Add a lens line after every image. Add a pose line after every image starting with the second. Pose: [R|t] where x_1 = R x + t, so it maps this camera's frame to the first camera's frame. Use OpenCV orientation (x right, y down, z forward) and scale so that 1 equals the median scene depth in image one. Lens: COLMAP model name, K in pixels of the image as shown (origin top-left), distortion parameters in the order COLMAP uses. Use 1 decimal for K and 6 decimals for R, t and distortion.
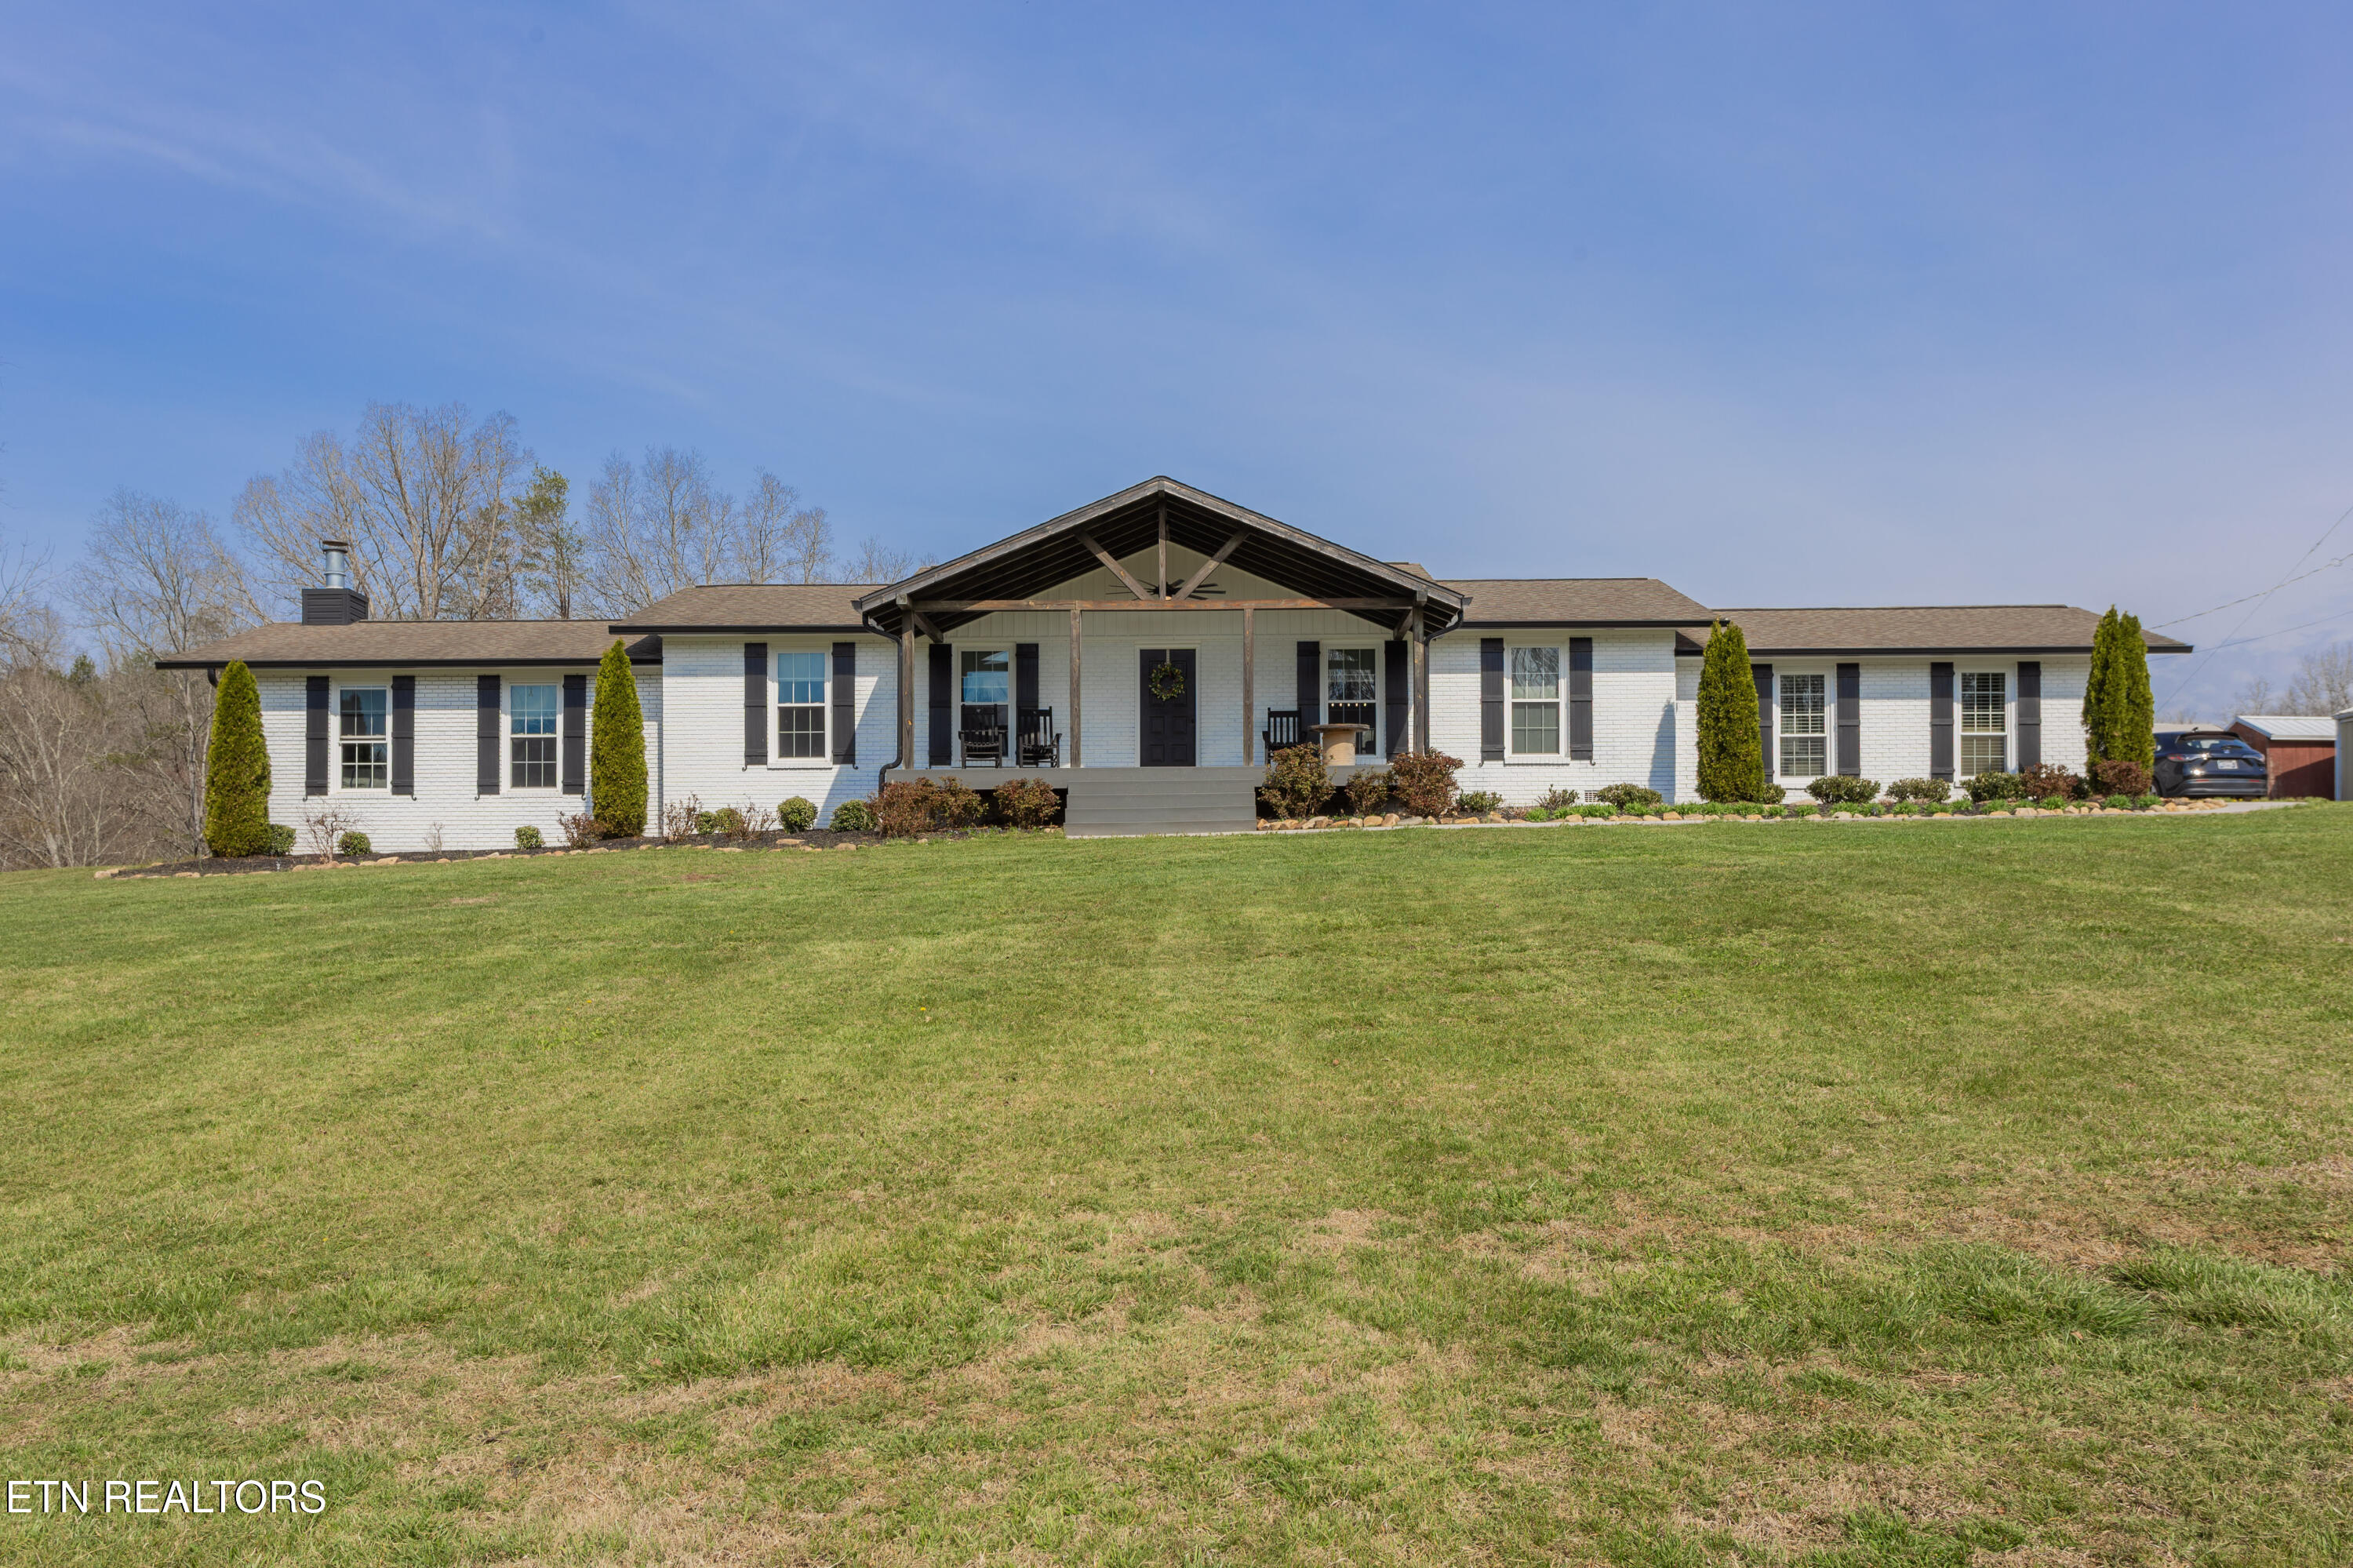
lens RADIAL K [[1992.2, 0, 1176.5], [0, 1992.2, 784.0], [0, 0, 1]] dist [0.005608, 0.000614]
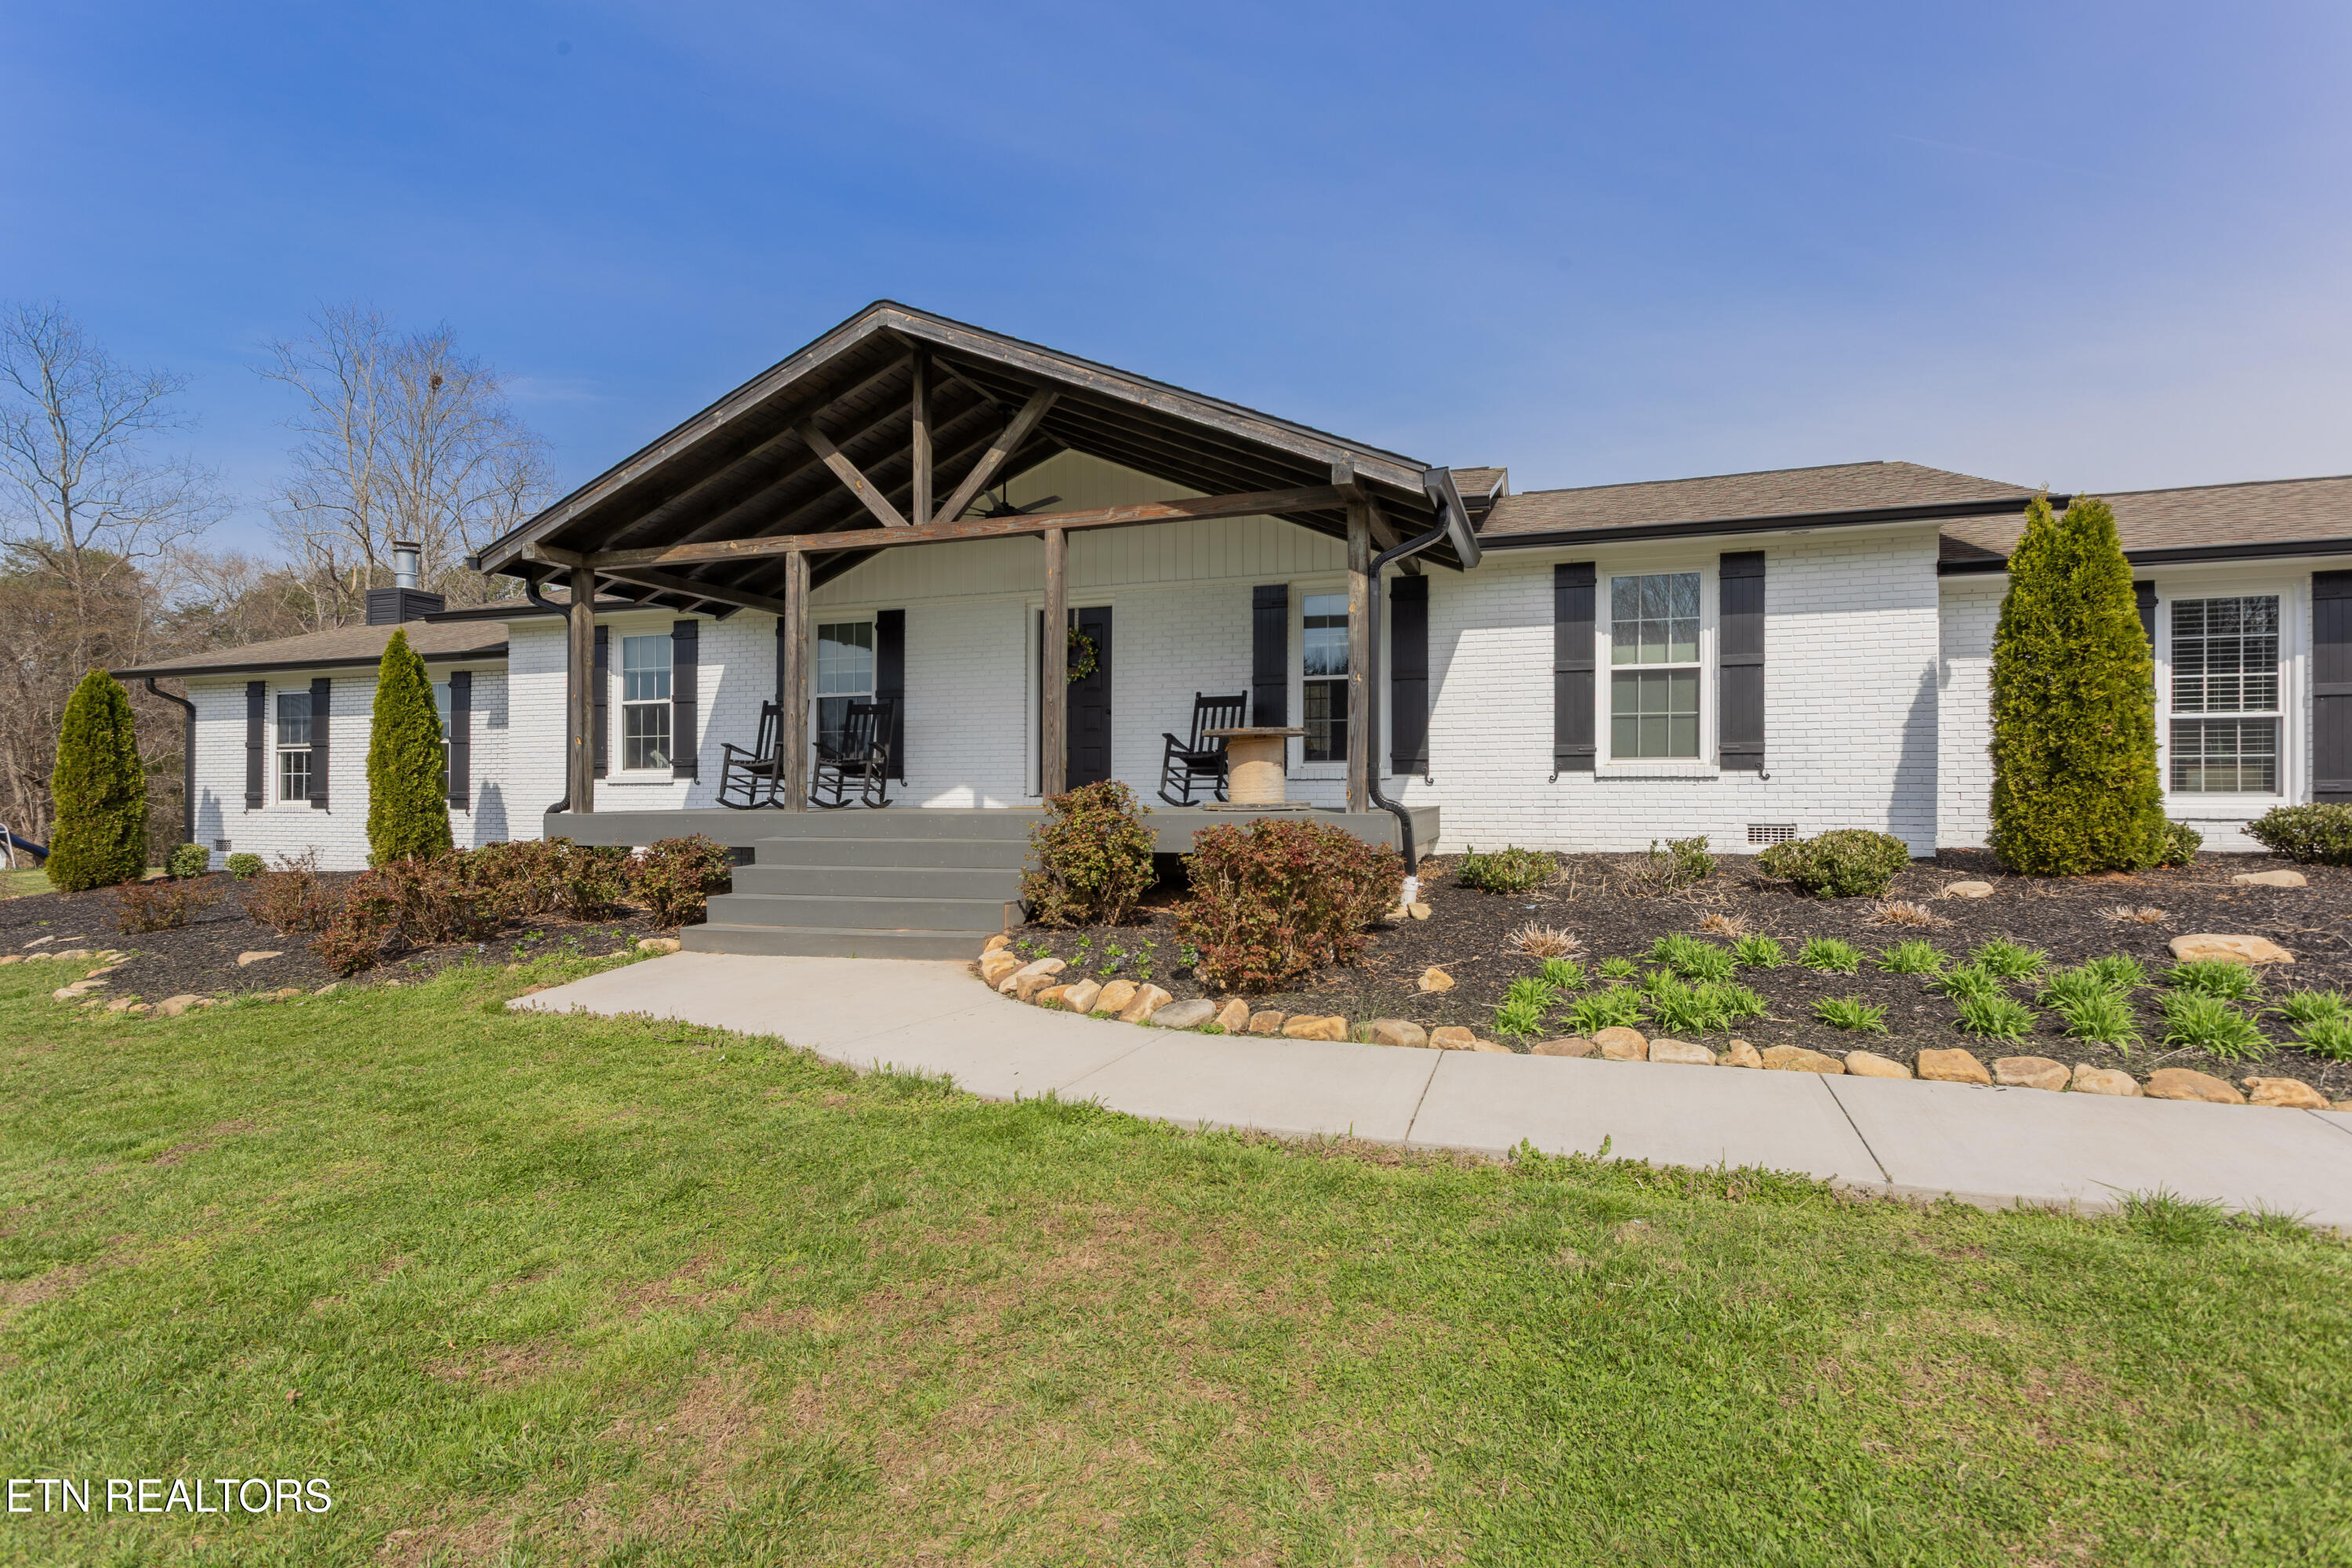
lens RADIAL K [[1100.2, 0, 1168.8], [0, 1100.2, 761.1], [0, 0, 1]] dist [0.000575, 0.001198]
pose [[0.945536, -0.004317, -0.325488, 0.150962], [0.026708, 0.997569, 0.064357, -0.039020], [0.324419, -0.069545, 0.943353, 0.651437]]
